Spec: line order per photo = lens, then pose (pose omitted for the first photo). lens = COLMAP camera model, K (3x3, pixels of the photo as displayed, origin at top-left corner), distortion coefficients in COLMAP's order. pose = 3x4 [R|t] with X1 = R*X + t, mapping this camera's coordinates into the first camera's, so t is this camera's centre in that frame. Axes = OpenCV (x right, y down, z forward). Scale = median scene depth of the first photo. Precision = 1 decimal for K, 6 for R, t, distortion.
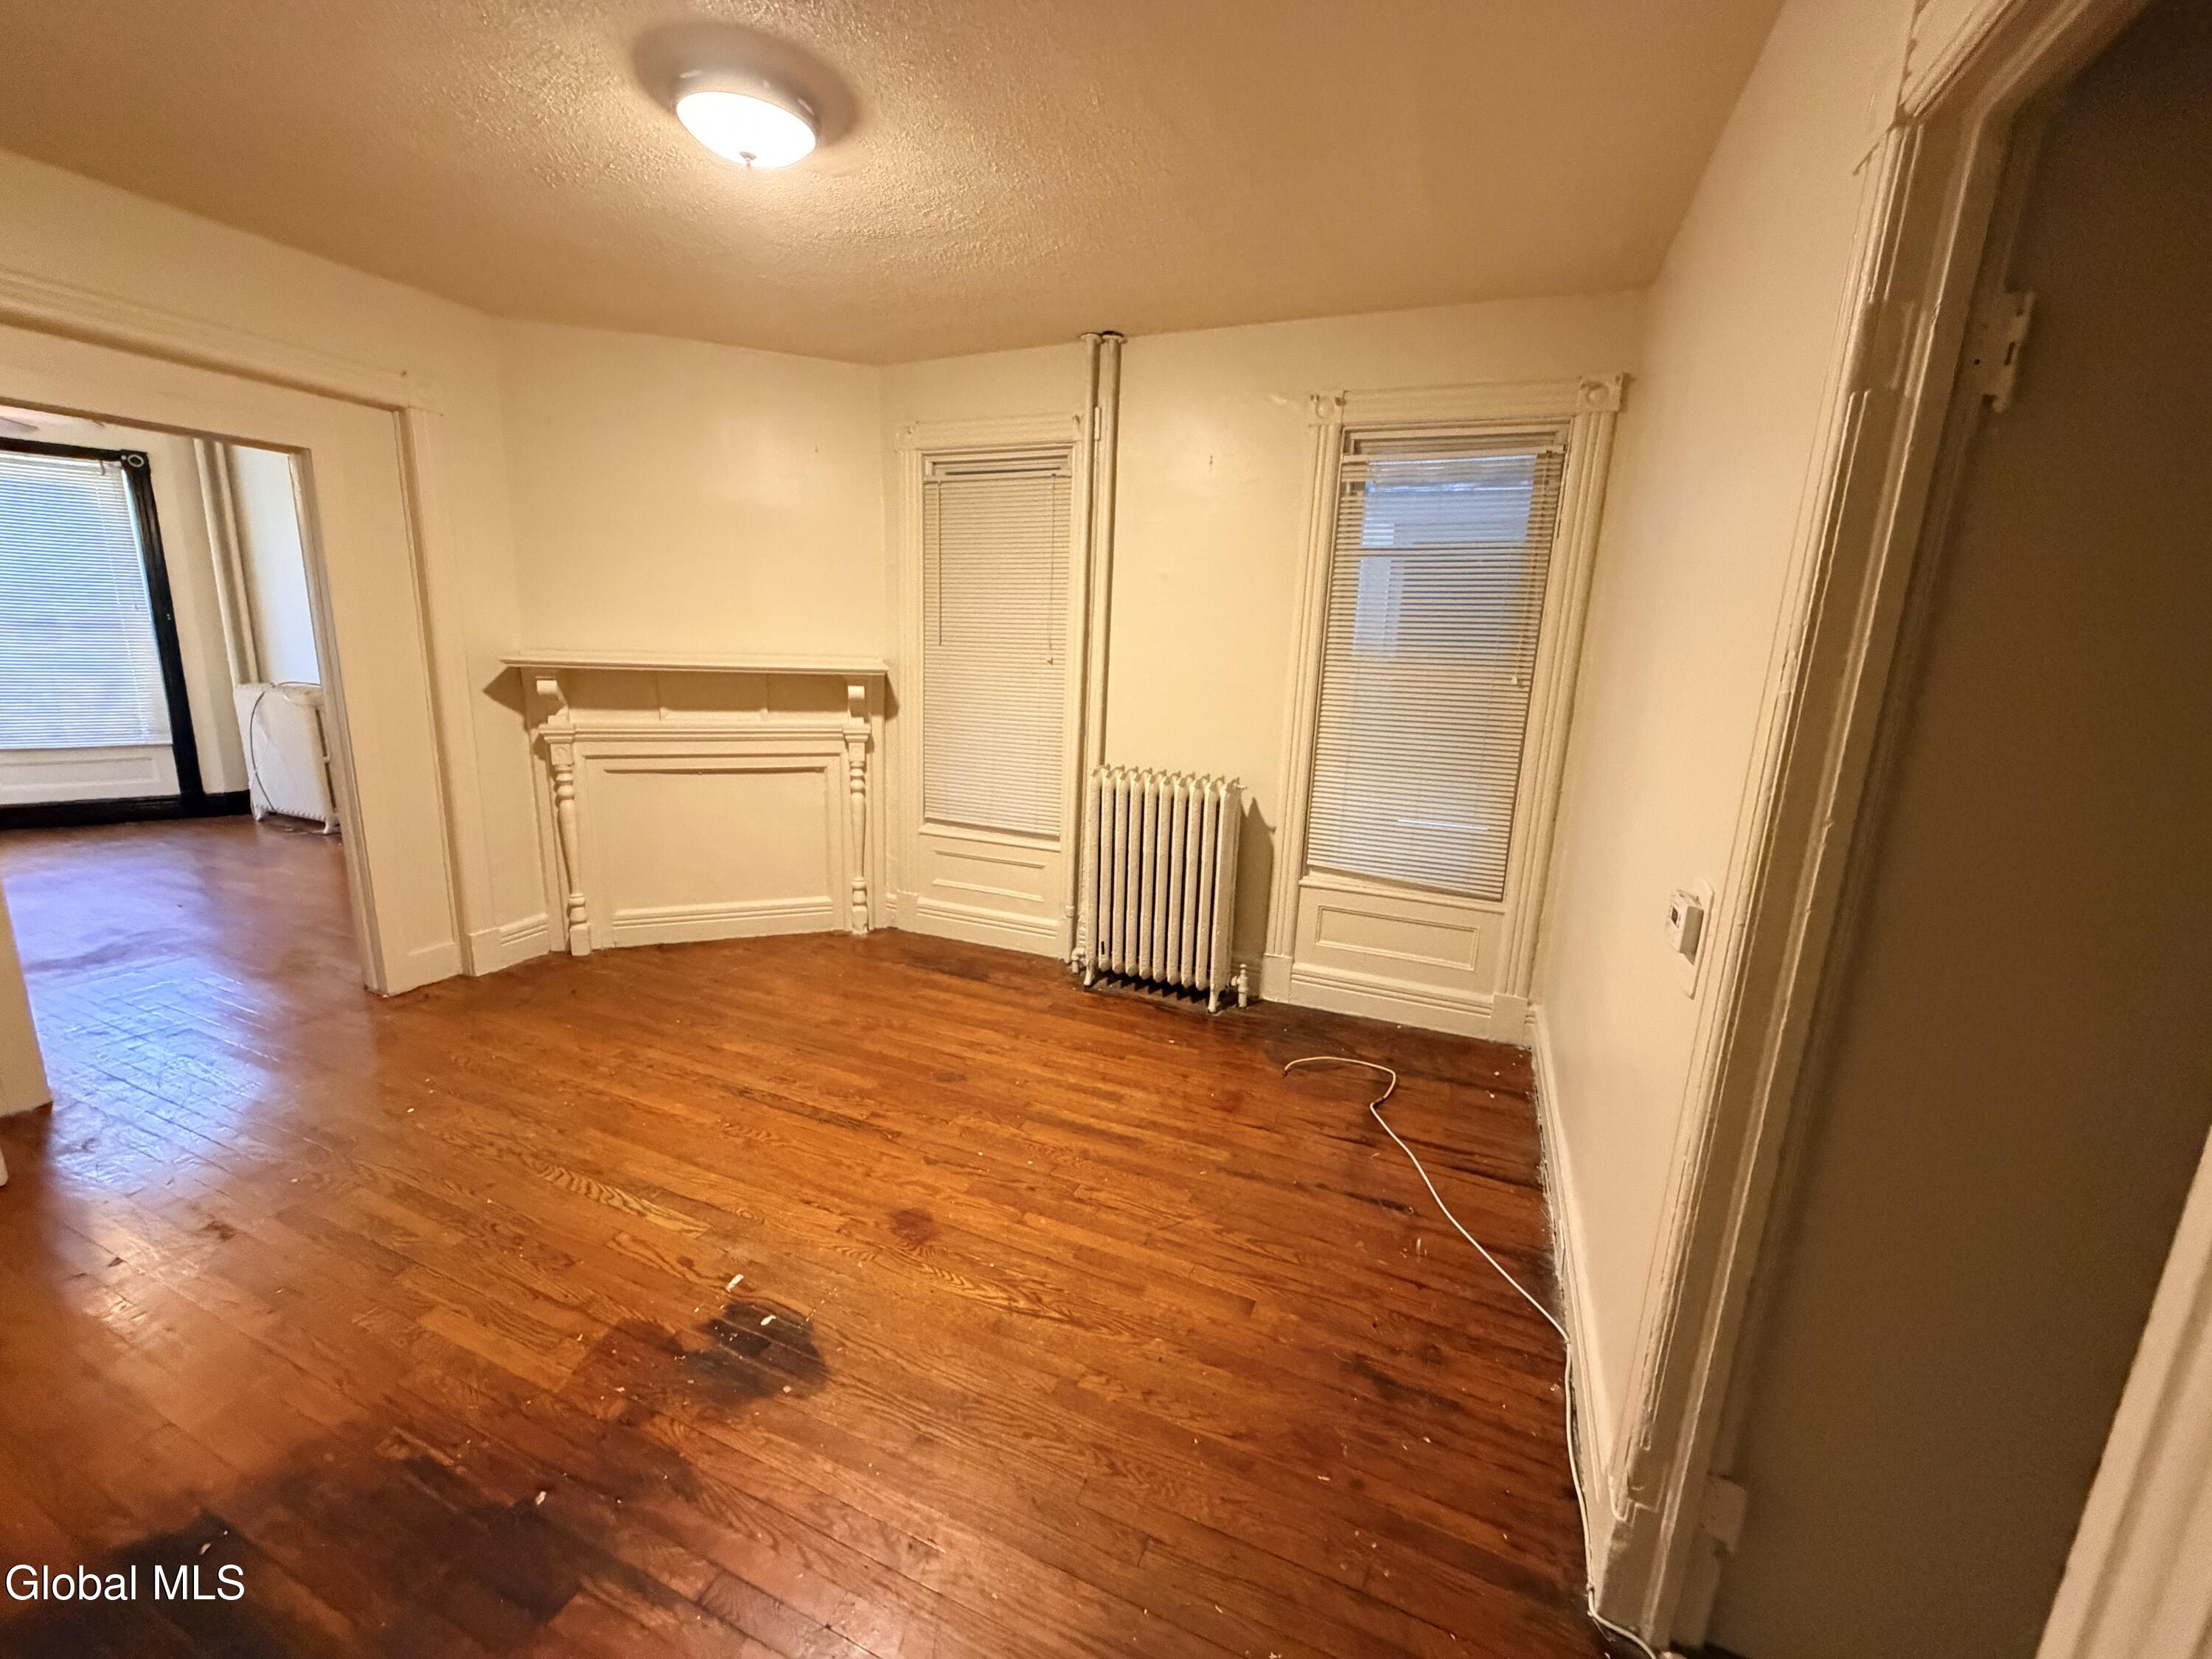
lens RADIAL K [[880.0, 0, 1101.0], [0, 880.0, 828.8], [0, 0, 1]] dist [-0.000025, -0.000366]
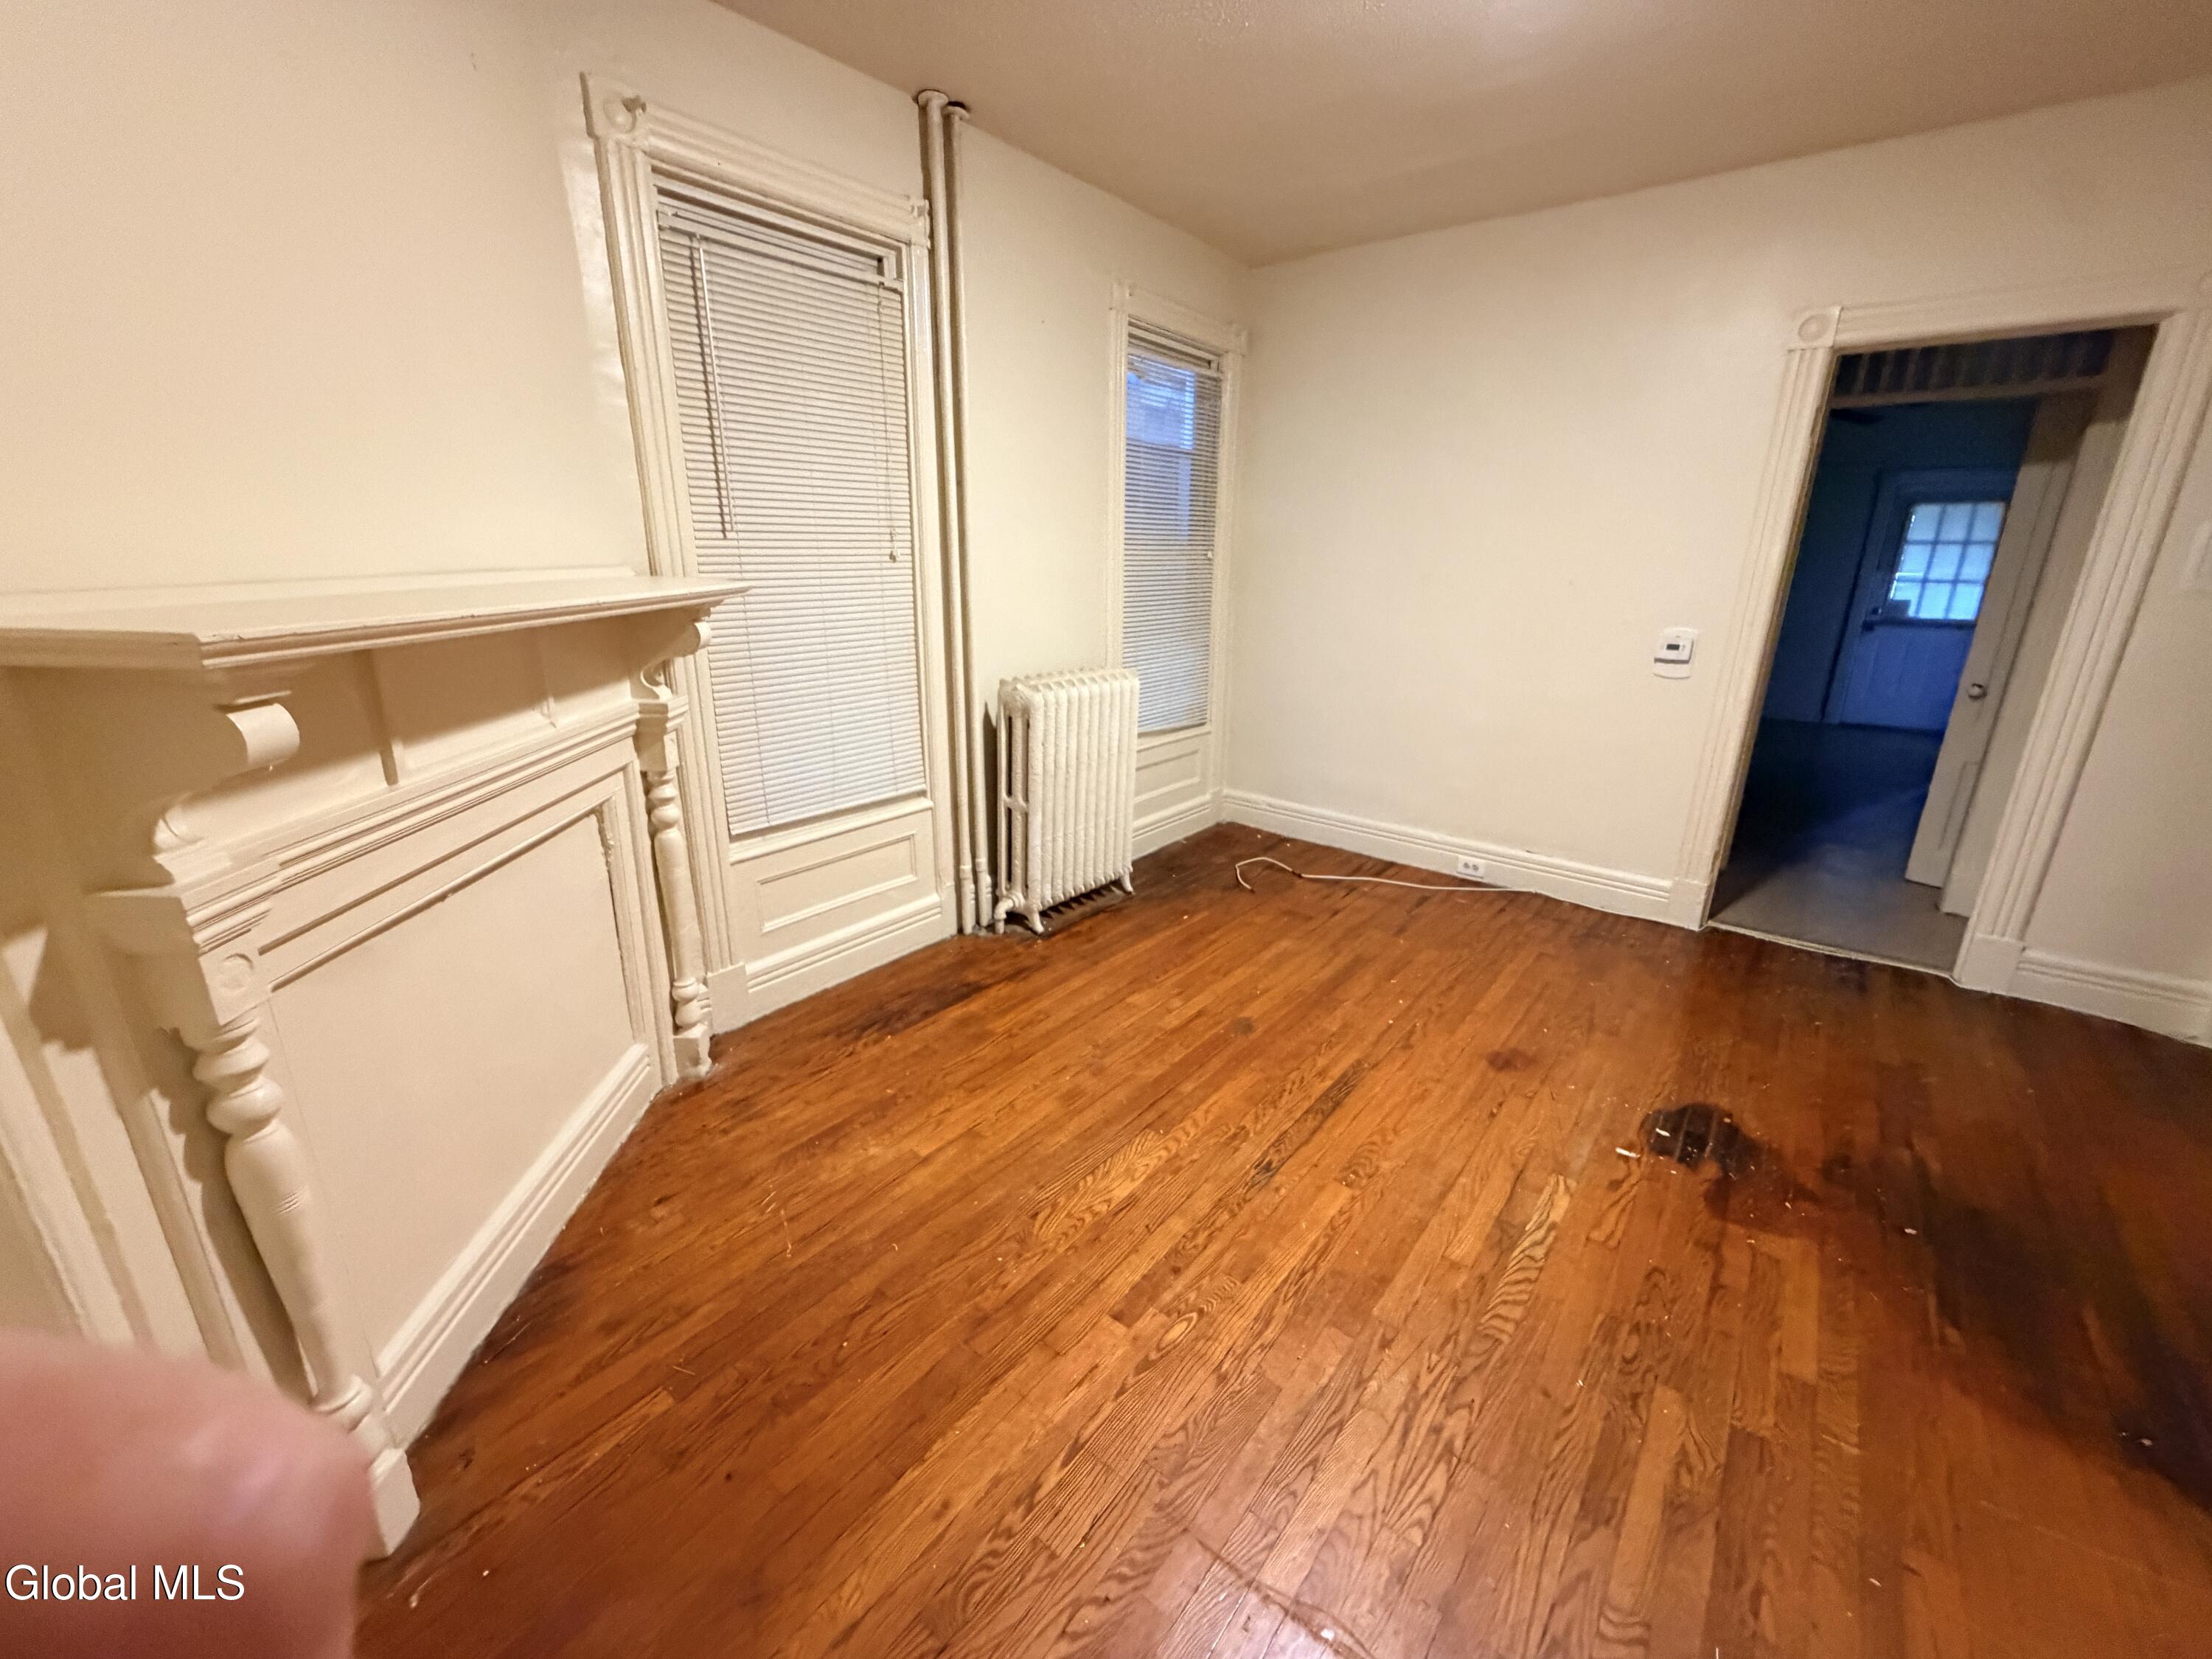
lens RADIAL K [[880.0, 0, 1101.0], [0, 880.0, 828.8], [0, 0, 1]] dist [-0.000025, -0.000366]
pose [[0.275093, -0.320243, 0.906515, -0.893034], [0.201487, 0.941158, 0.271337, -0.171187], [-0.940068, 0.108008, 0.323431, 0.754062]]
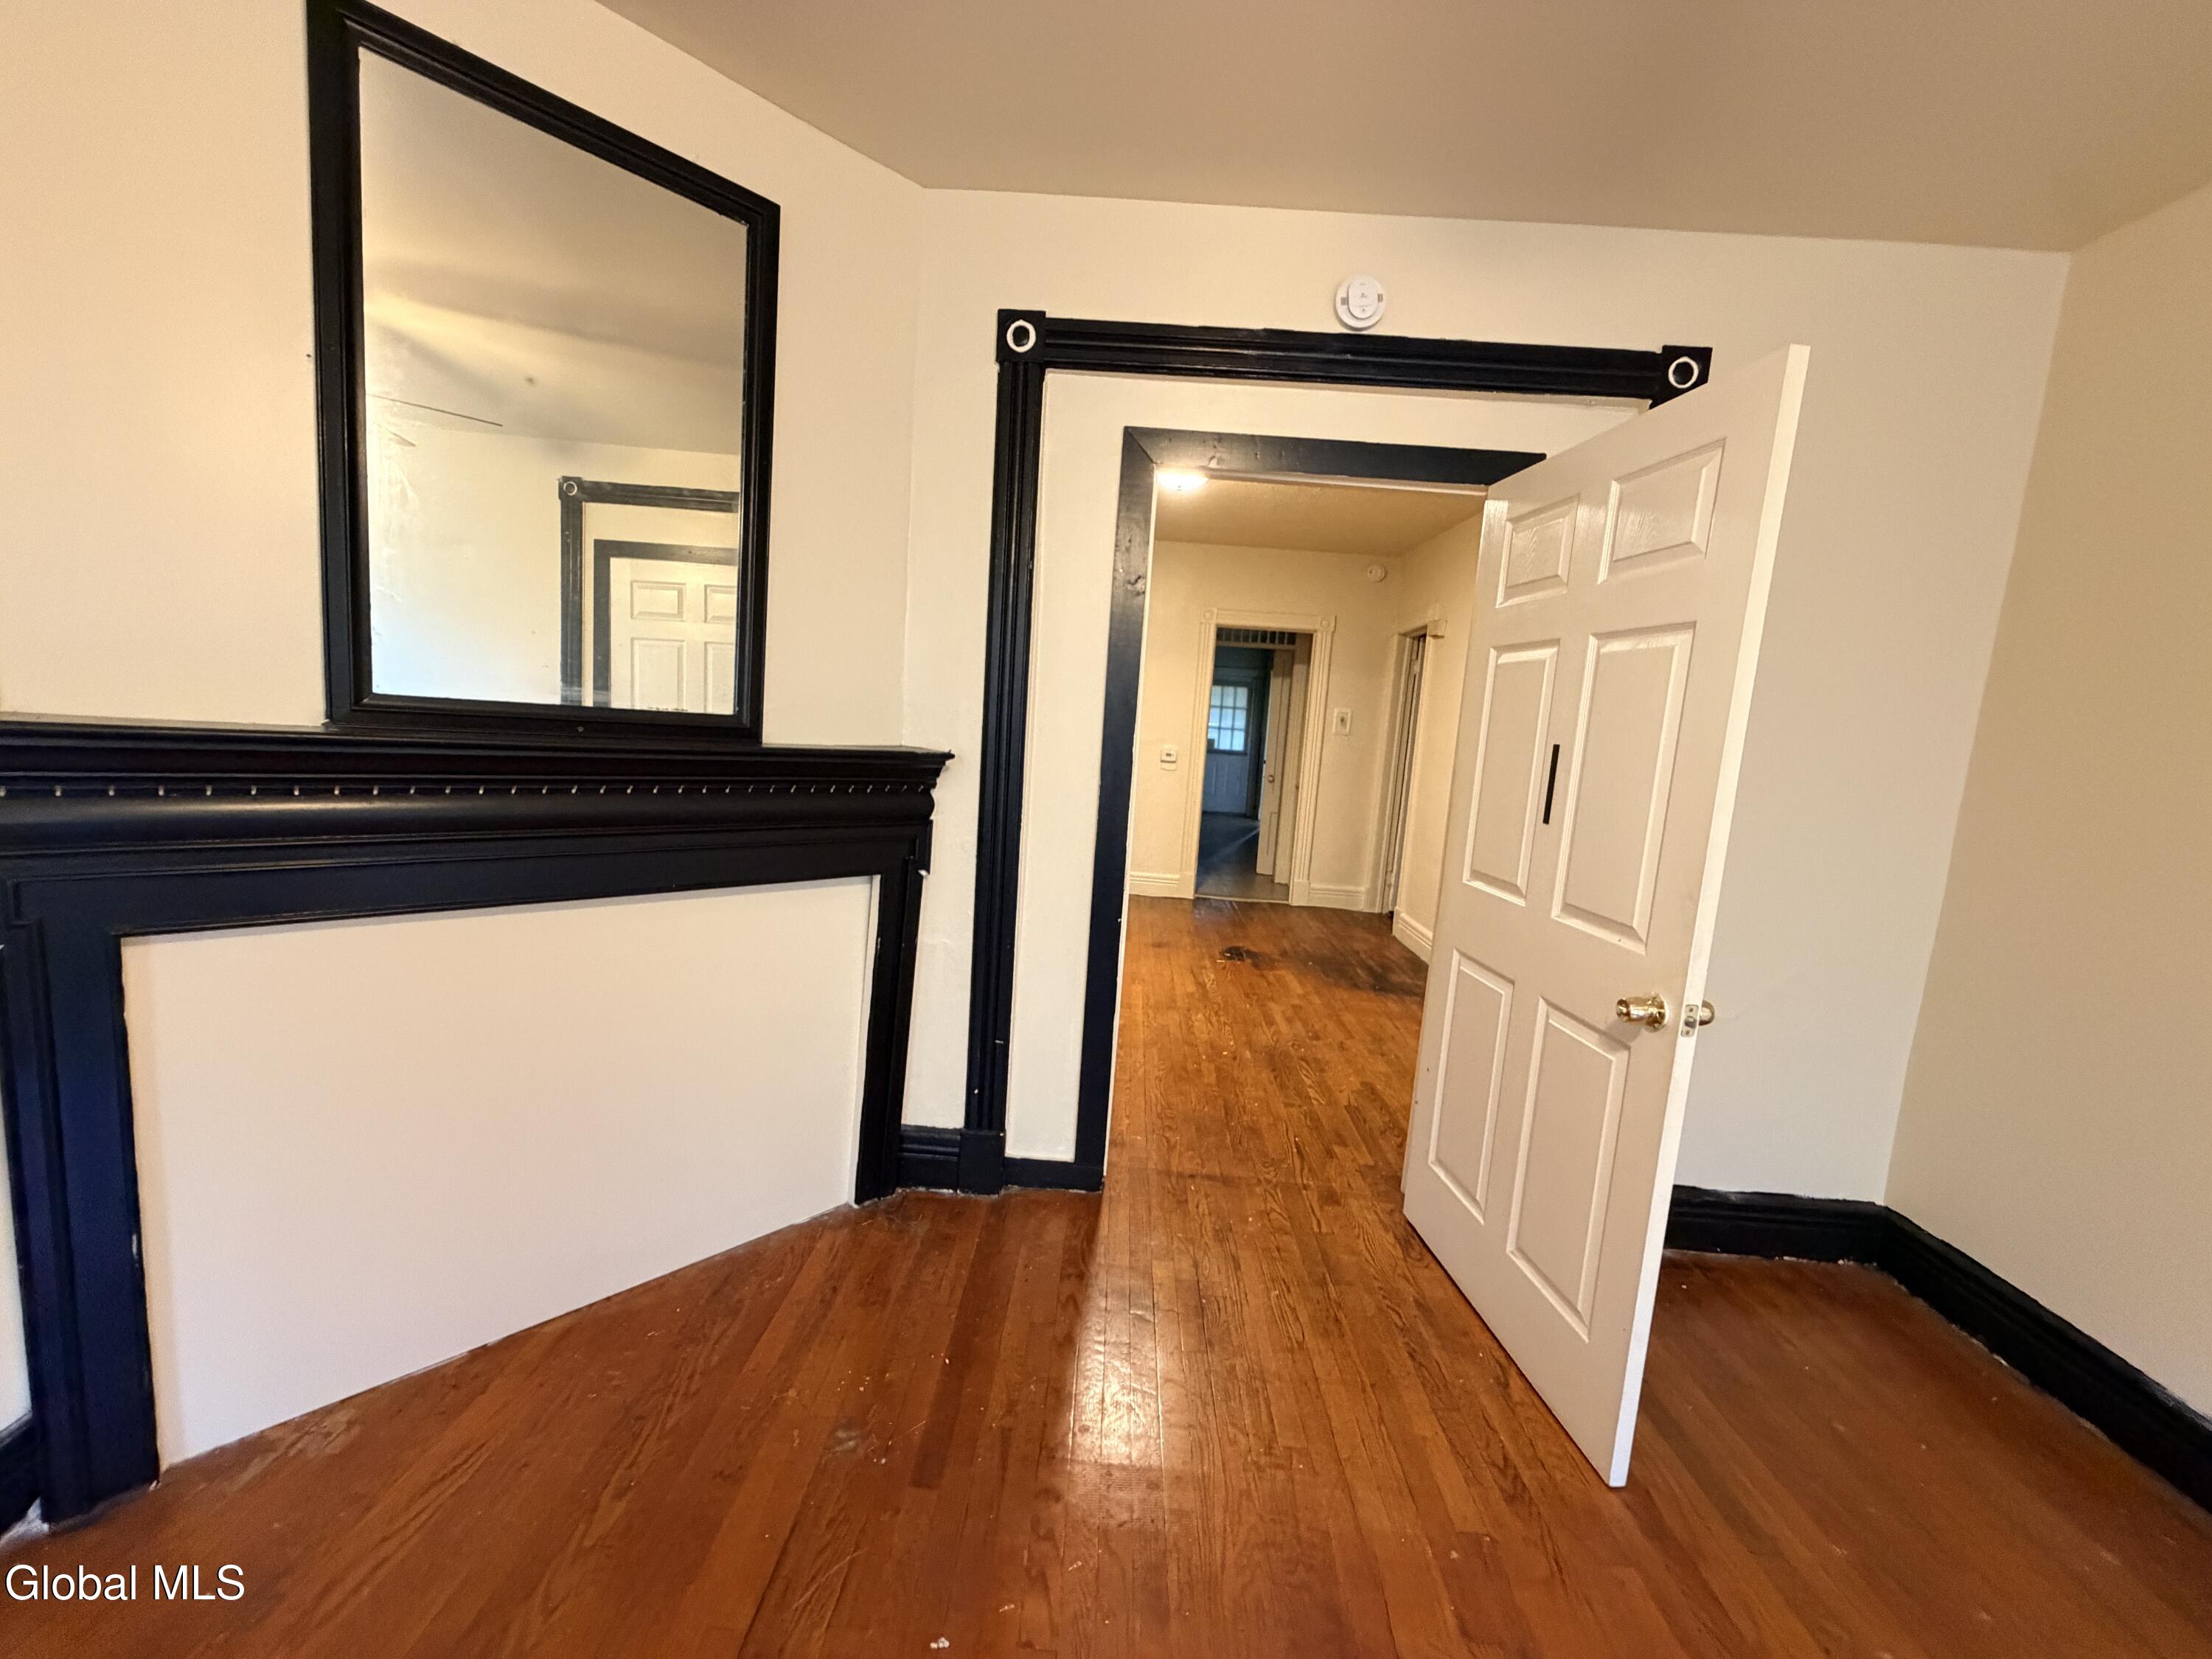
lens RADIAL K [[880.0, 0, 1101.0], [0, 880.0, 828.8], [0, 0, 1]] dist [-0.000025, -0.000366]
pose [[-0.355392, -0.184981, 0.916230, -1.560833], [0.114253, 0.964275, 0.238998, -0.298978], [-0.927708, 0.189620, -0.321561, 1.272621]]
